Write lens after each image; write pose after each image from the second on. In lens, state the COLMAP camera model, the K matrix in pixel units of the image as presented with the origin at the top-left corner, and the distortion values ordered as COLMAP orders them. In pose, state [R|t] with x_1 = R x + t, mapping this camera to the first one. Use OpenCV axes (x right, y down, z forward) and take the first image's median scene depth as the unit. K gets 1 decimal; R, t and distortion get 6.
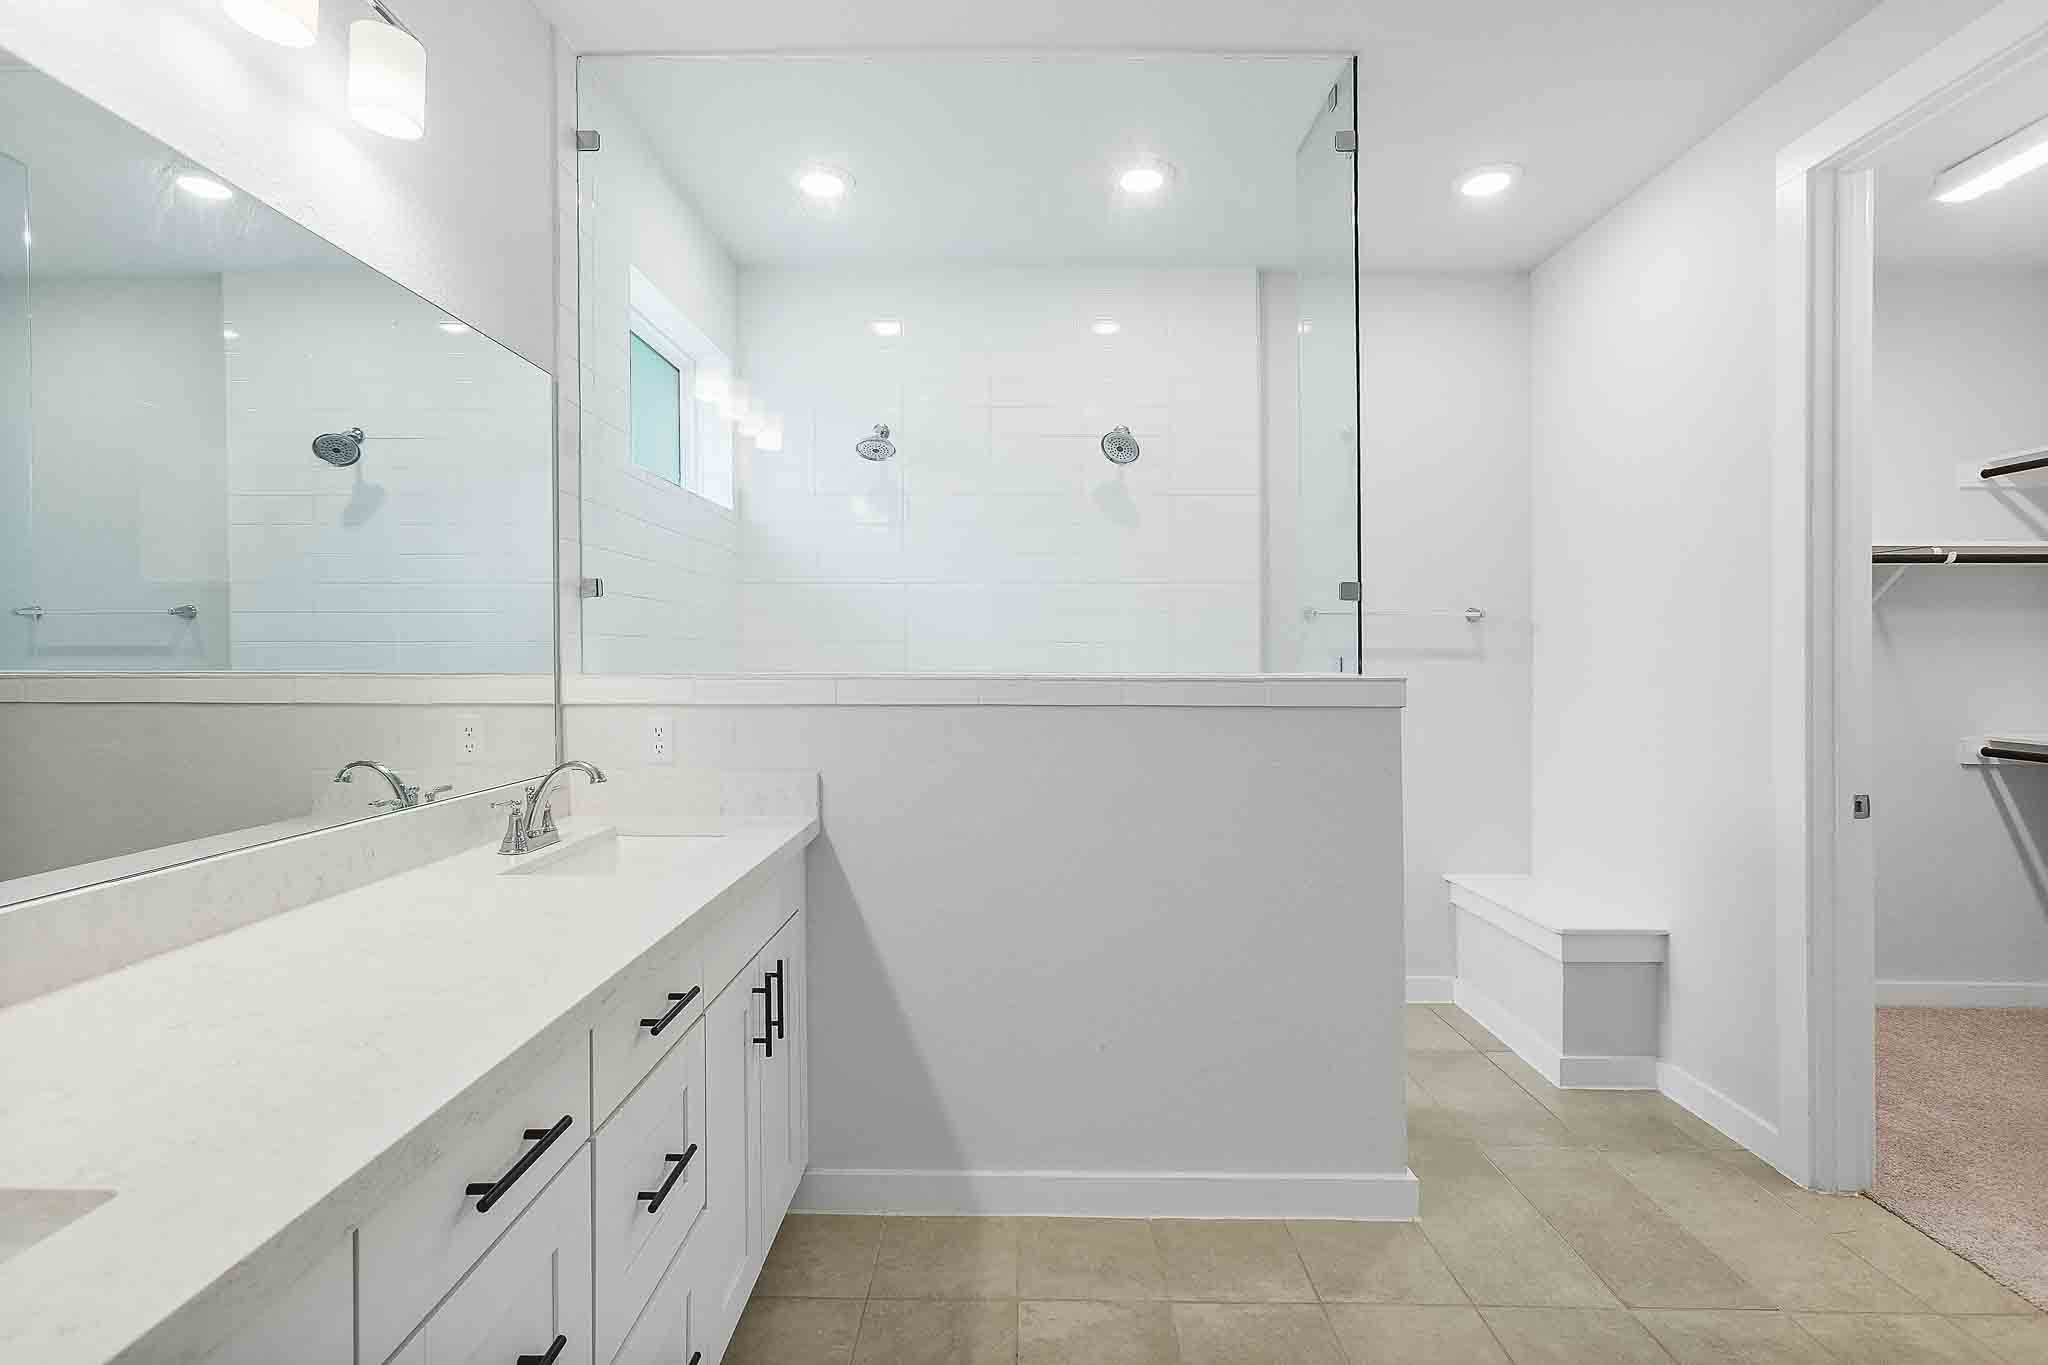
lens RADIAL K [[936.1, 0, 1024.6], [0, 936.1, 668.3], [0, 0, 1]] dist [-0.014495, 0.007089]
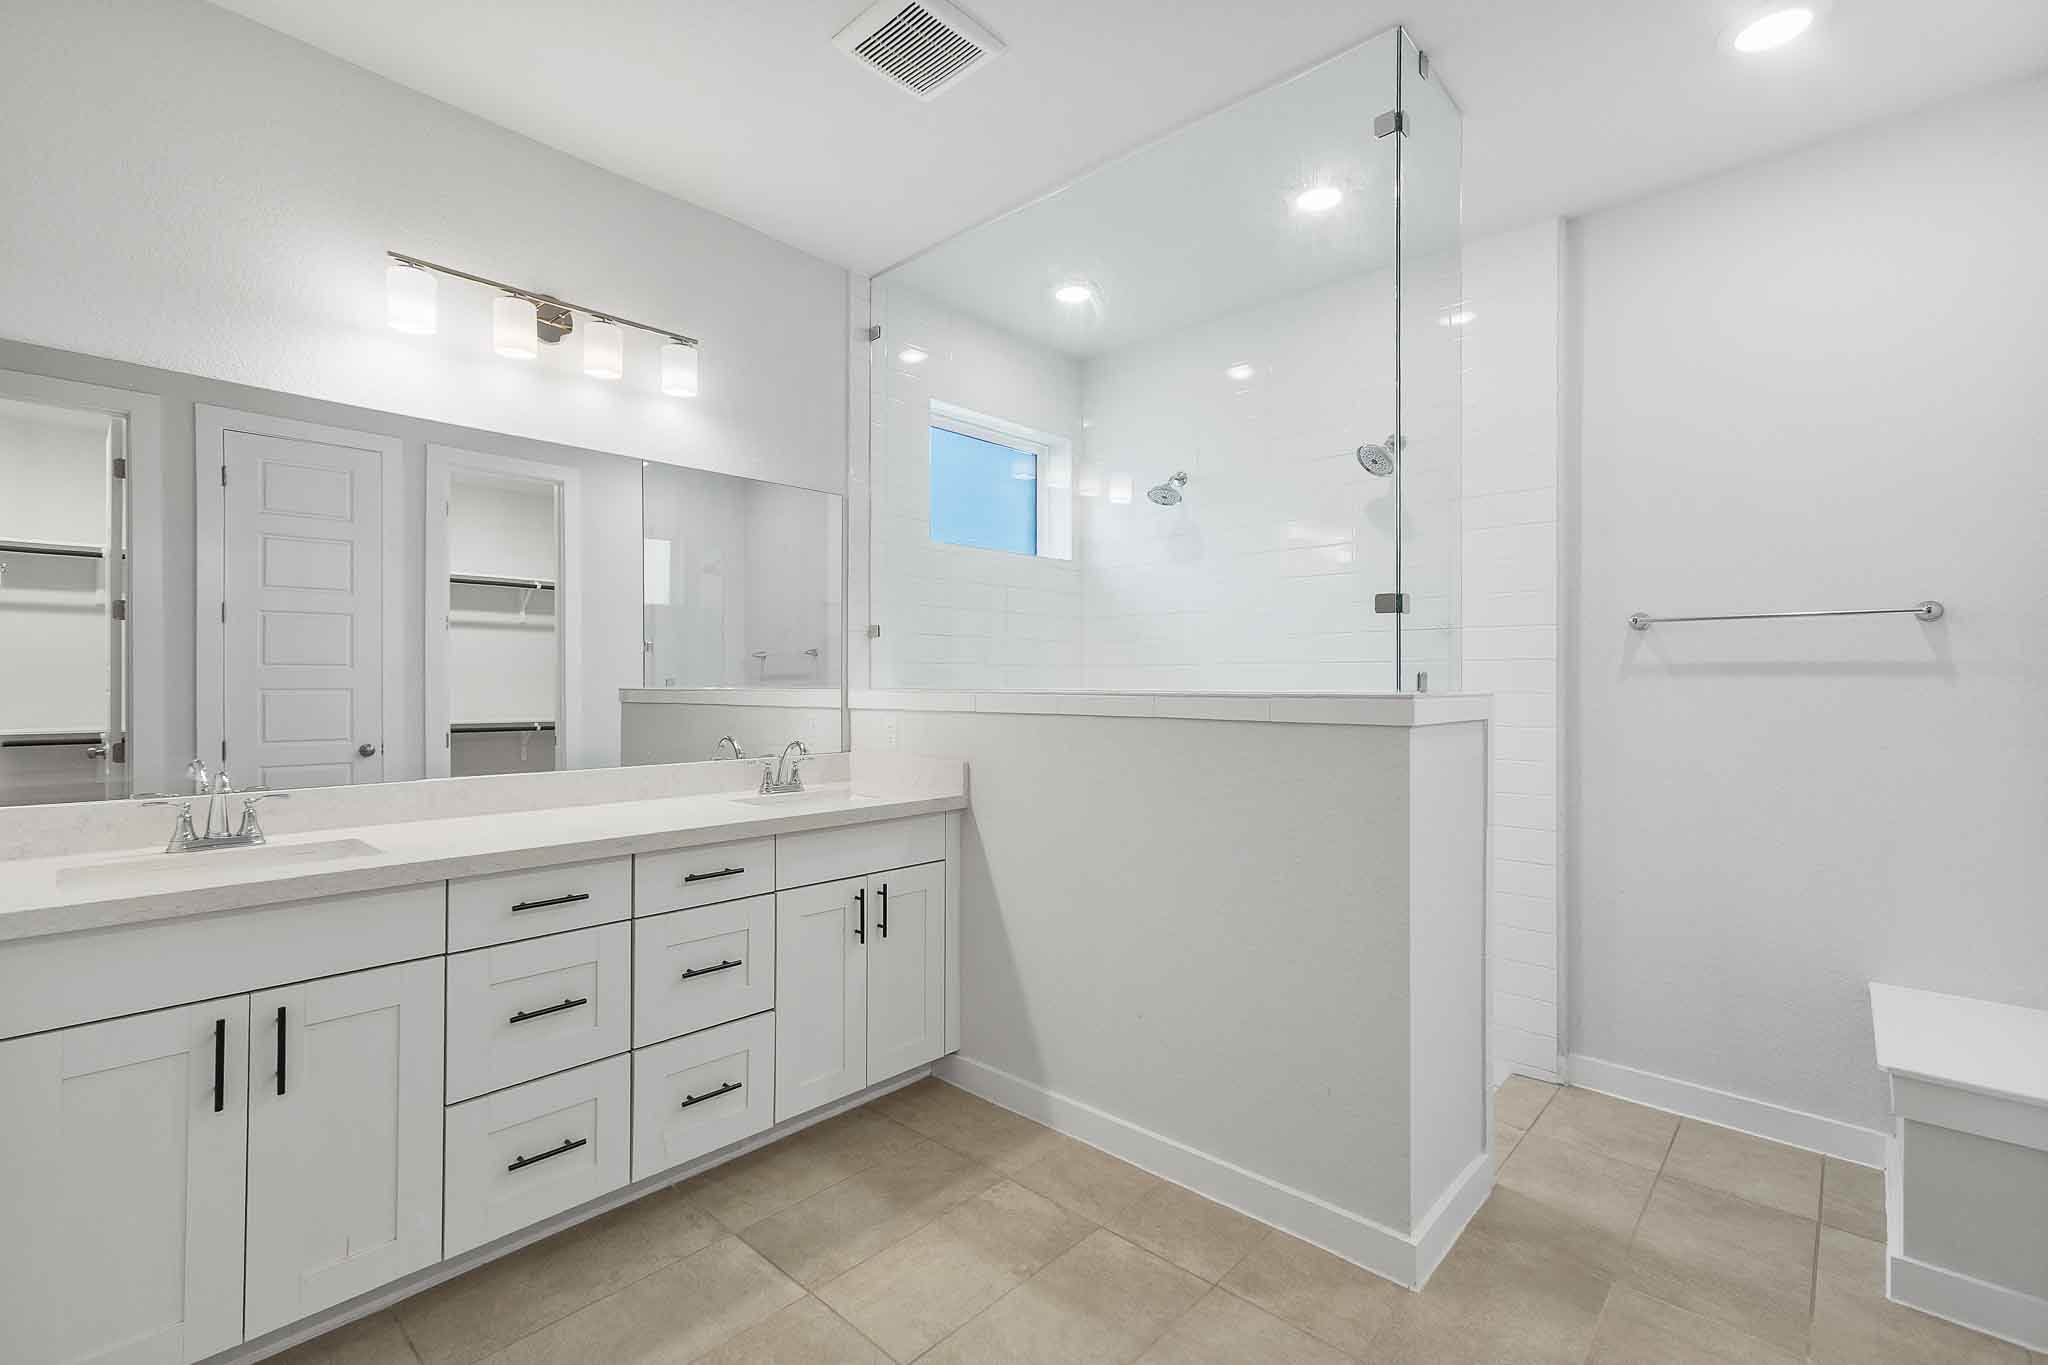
lens RADIAL K [[936.1, 0, 983.6], [0, 936.1, 687.6], [0, 0, 1]] dist [-0.014495, 0.007089]
pose [[0.718258, 0.002054, -0.695774, 0.705935], [-0.006236, 0.999974, -0.003485, 0.008279], [0.695749, 0.006842, 0.718252, 0.044116]]
